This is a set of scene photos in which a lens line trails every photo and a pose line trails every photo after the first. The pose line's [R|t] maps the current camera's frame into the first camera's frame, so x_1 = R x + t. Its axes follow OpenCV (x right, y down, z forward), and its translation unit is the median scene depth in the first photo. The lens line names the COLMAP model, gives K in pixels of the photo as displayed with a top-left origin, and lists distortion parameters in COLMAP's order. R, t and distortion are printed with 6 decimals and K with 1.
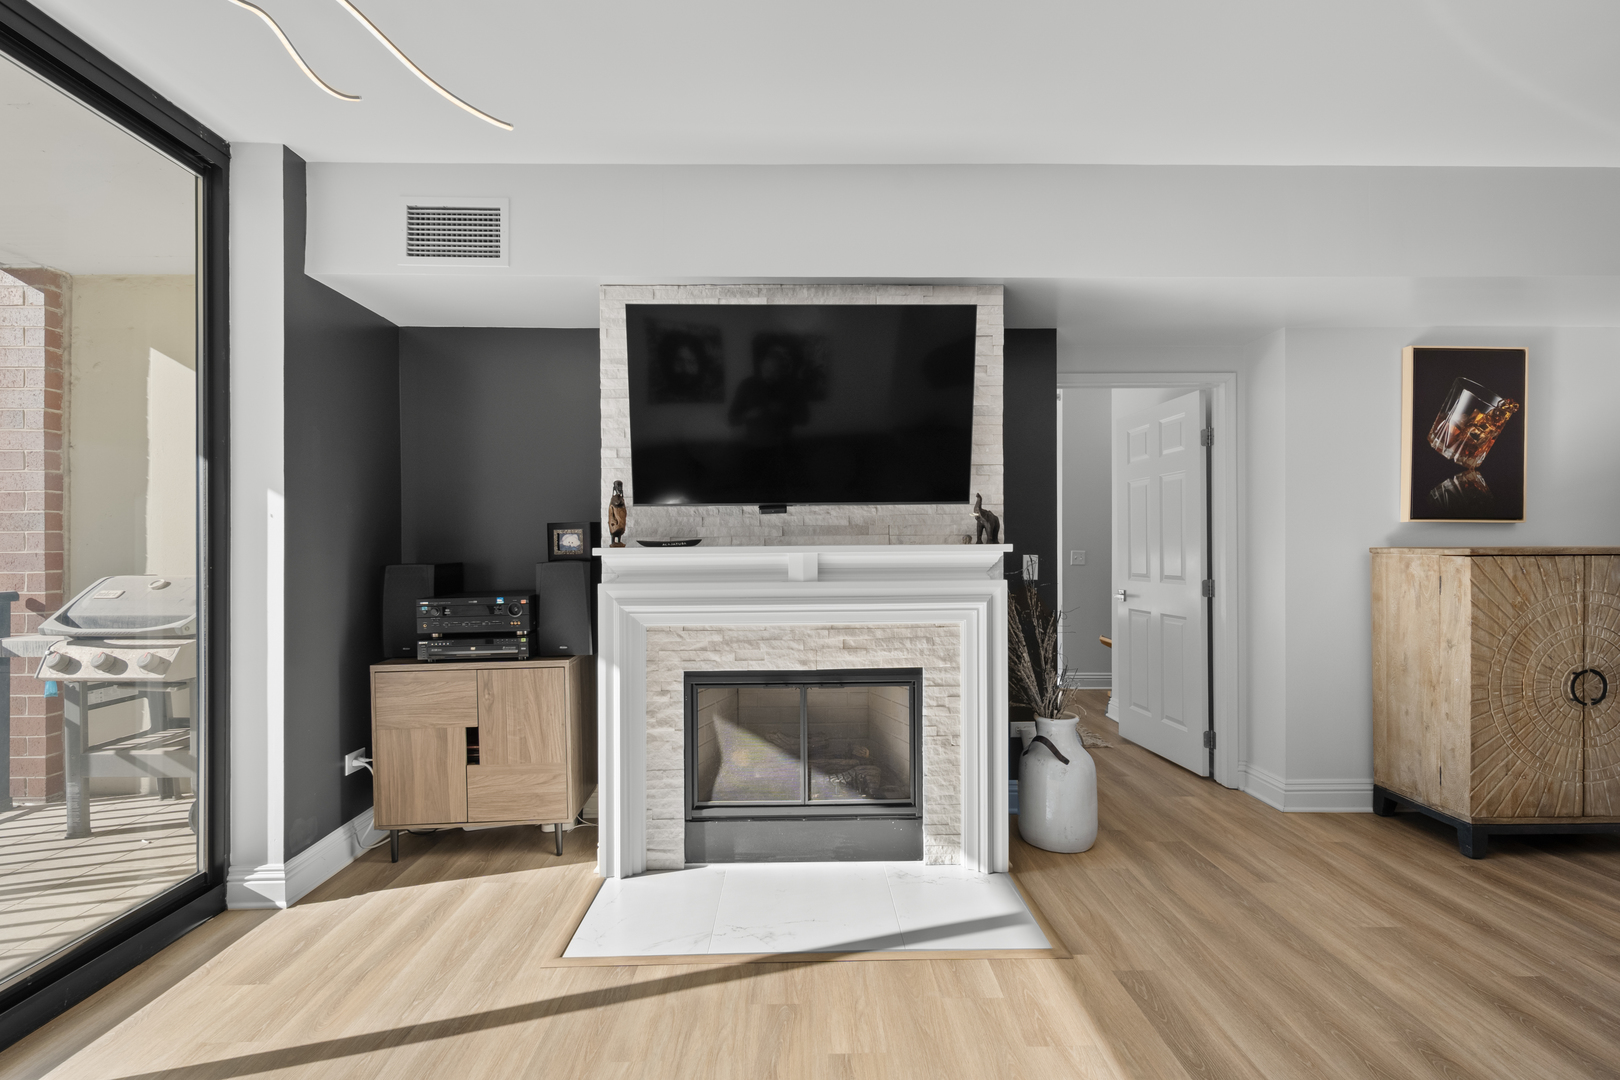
lens RADIAL K [[739.7, 0, 810.0], [0, 739.7, 540.0], [0, 0, 1]] dist [0.002118, 0.000482]
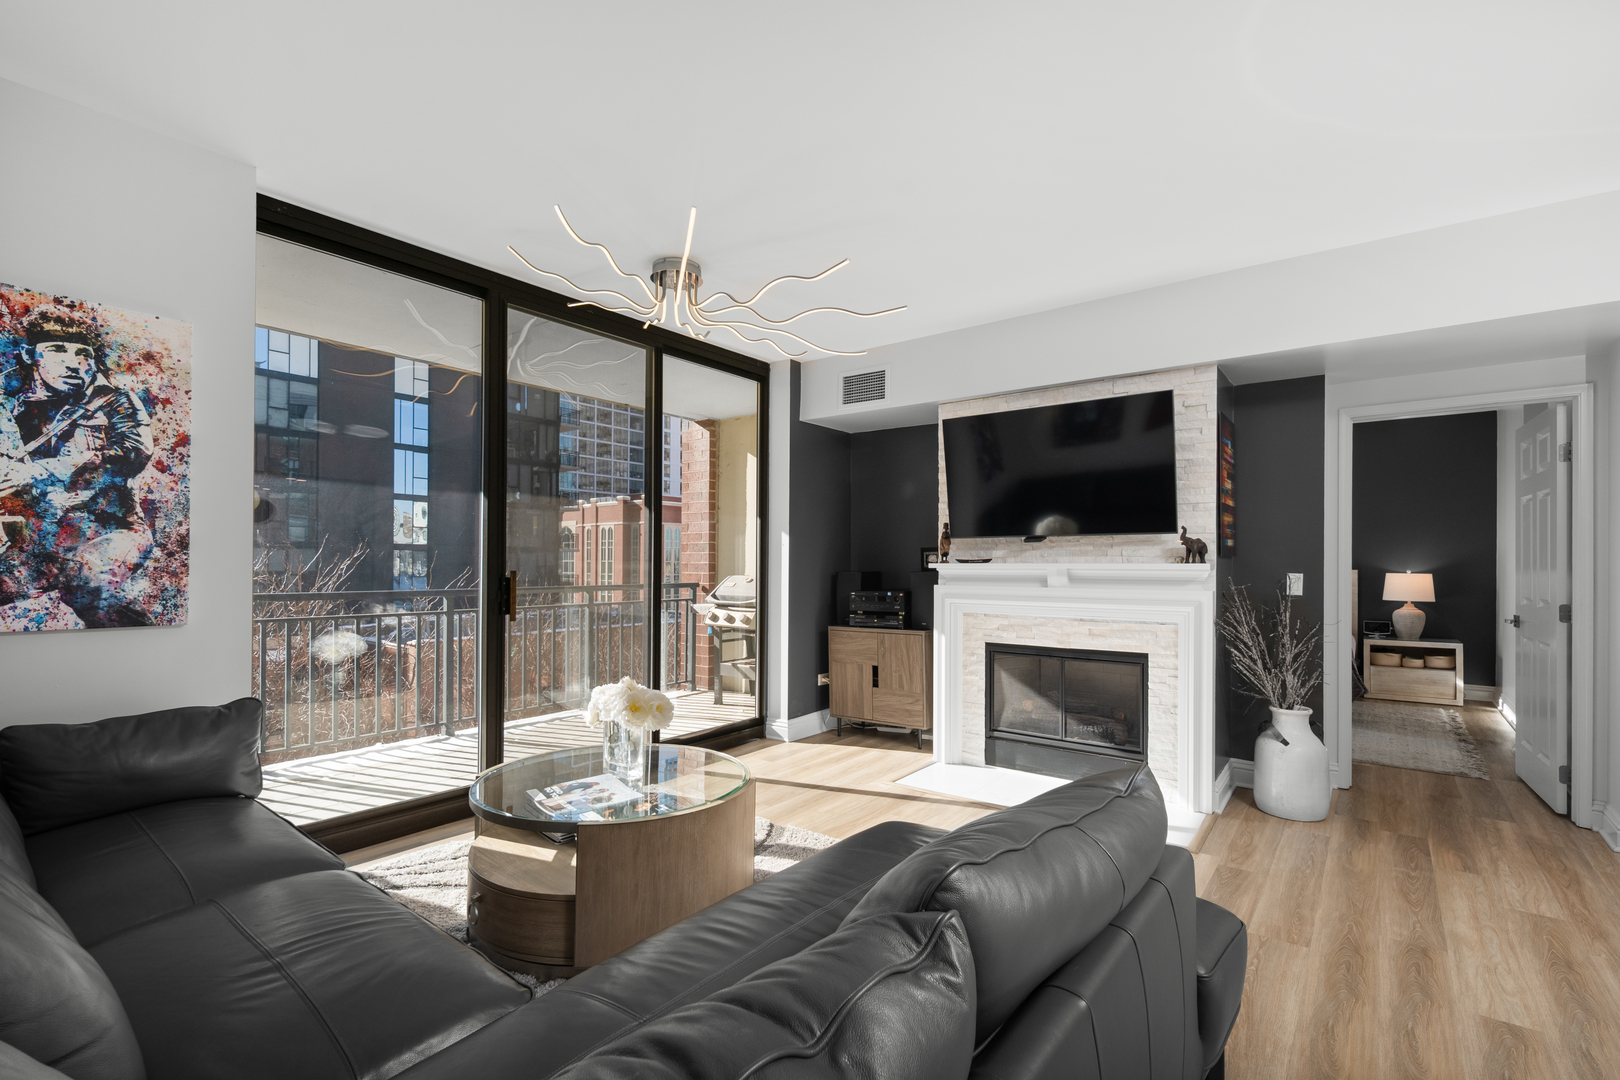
lens RADIAL K [[718.5, 0, 808.1], [0, 718.5, 553.7], [0, 0, 1]] dist [0.000148, -0.000119]
pose [[0.779679, 0.002049, -0.626177, 0.484417], [-0.005747, 0.999976, -0.003883, -0.003040], [0.626154, 0.006626, 0.779672, -0.423639]]
